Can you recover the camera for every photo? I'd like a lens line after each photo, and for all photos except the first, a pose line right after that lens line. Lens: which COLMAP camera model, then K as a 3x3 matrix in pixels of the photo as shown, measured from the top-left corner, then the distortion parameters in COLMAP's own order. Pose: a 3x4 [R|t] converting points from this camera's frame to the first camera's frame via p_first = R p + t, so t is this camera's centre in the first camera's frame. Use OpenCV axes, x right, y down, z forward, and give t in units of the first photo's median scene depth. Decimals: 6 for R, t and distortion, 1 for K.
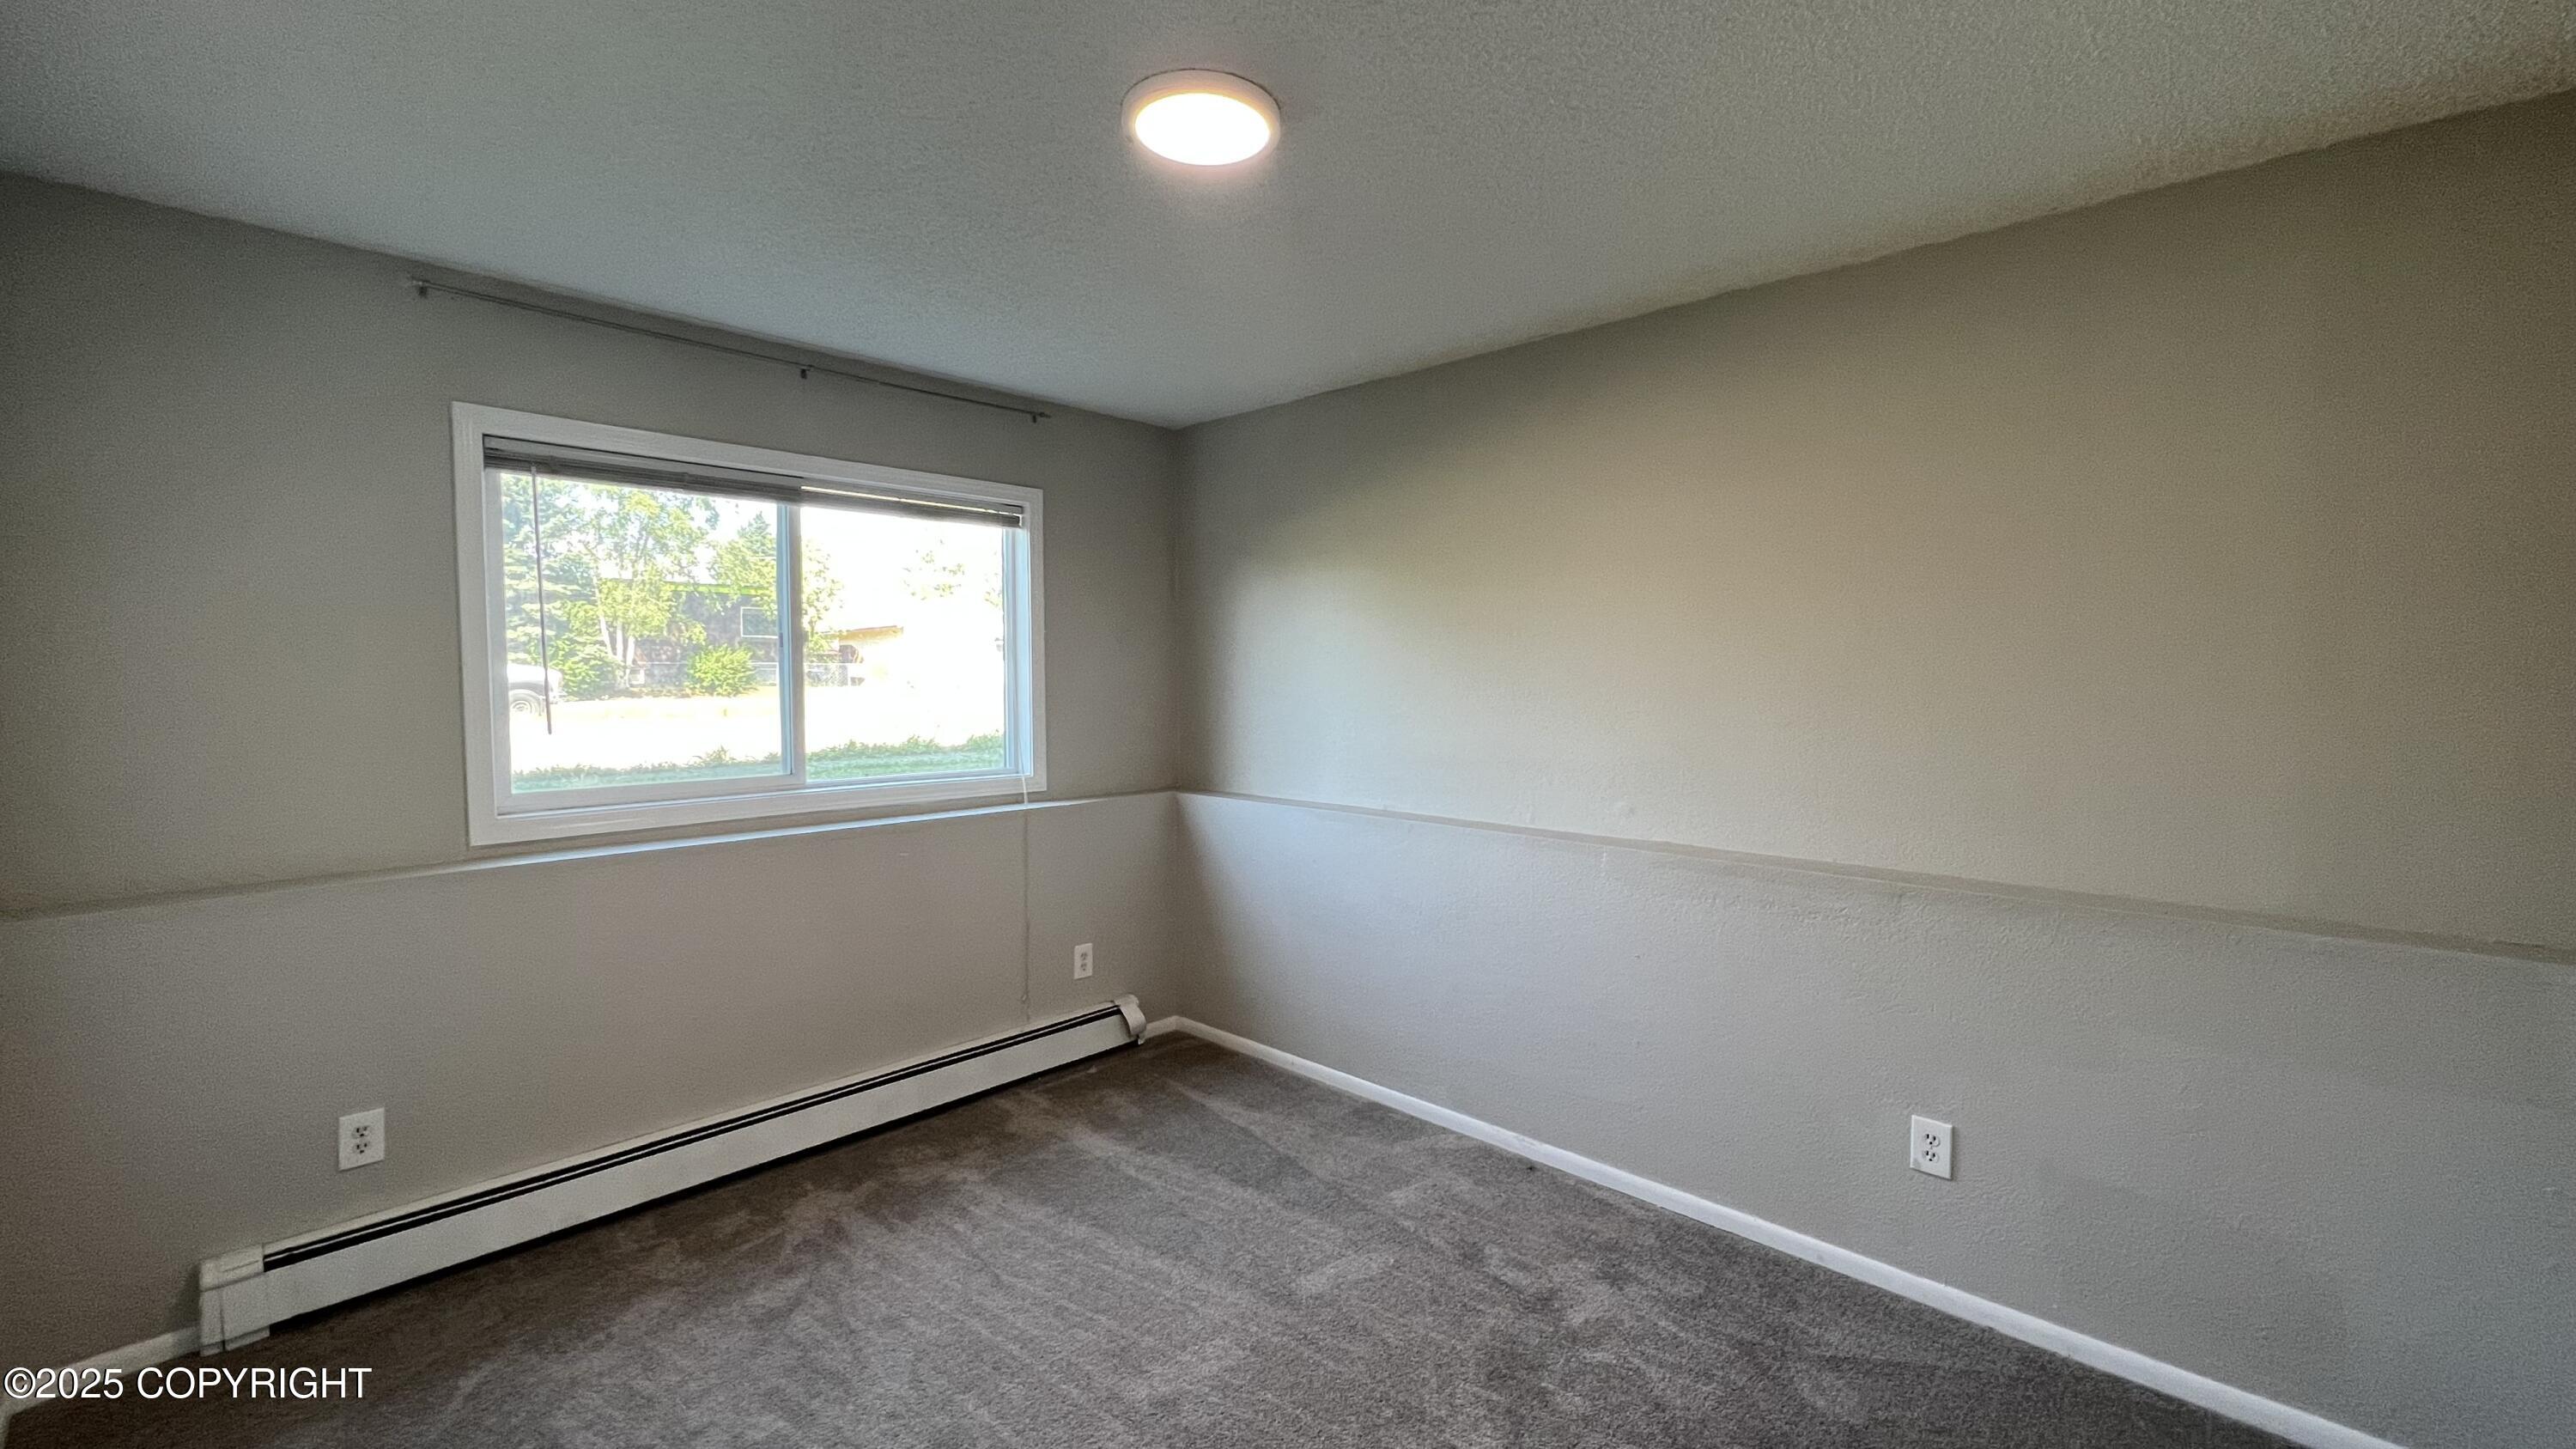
lens RADIAL K [[1029.7, 0, 1288.0], [0, 1029.7, 724.5], [0, 0, 1]] dist [0.001294, 0.000088]
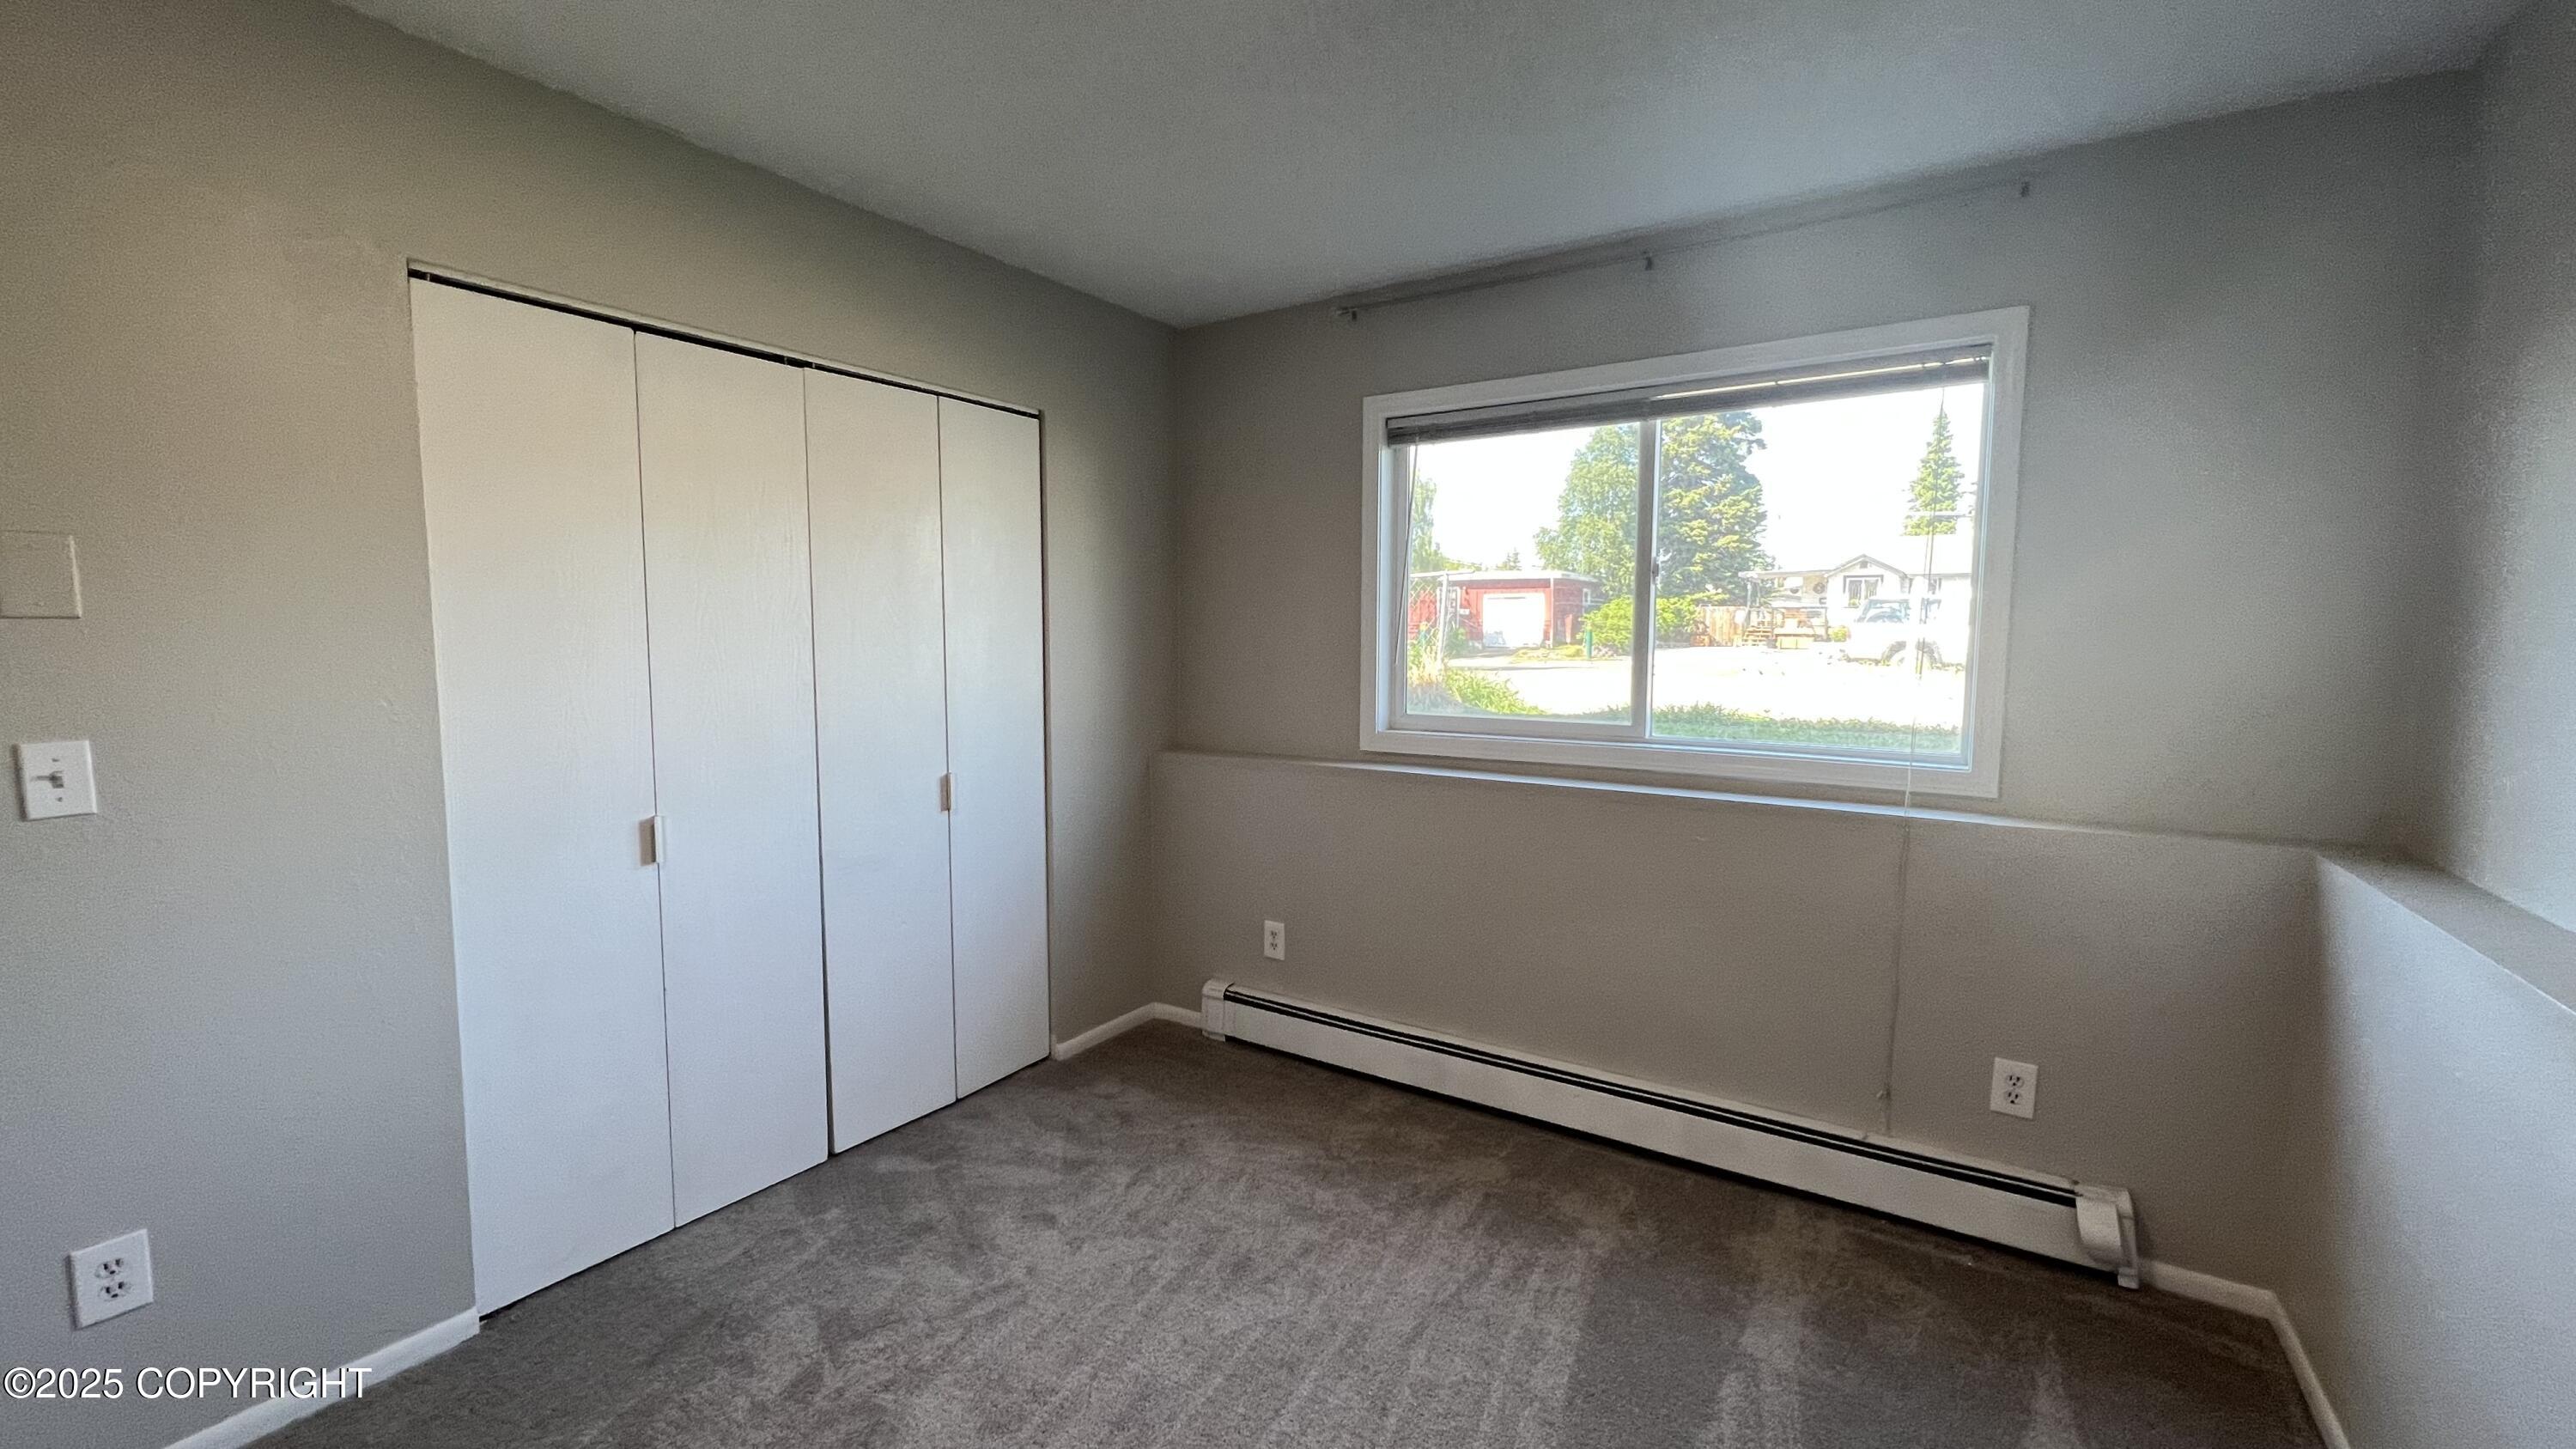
lens RADIAL K [[1029.7, 0, 1288.0], [0, 1029.7, 724.5], [0, 0, 1]] dist [0.001294, 0.000088]
pose [[0.175892, 0.089040, -0.980374, 0.359296], [-0.052841, 0.995319, 0.080917, -0.009720], [0.982990, 0.037571, 0.179773, 0.560999]]
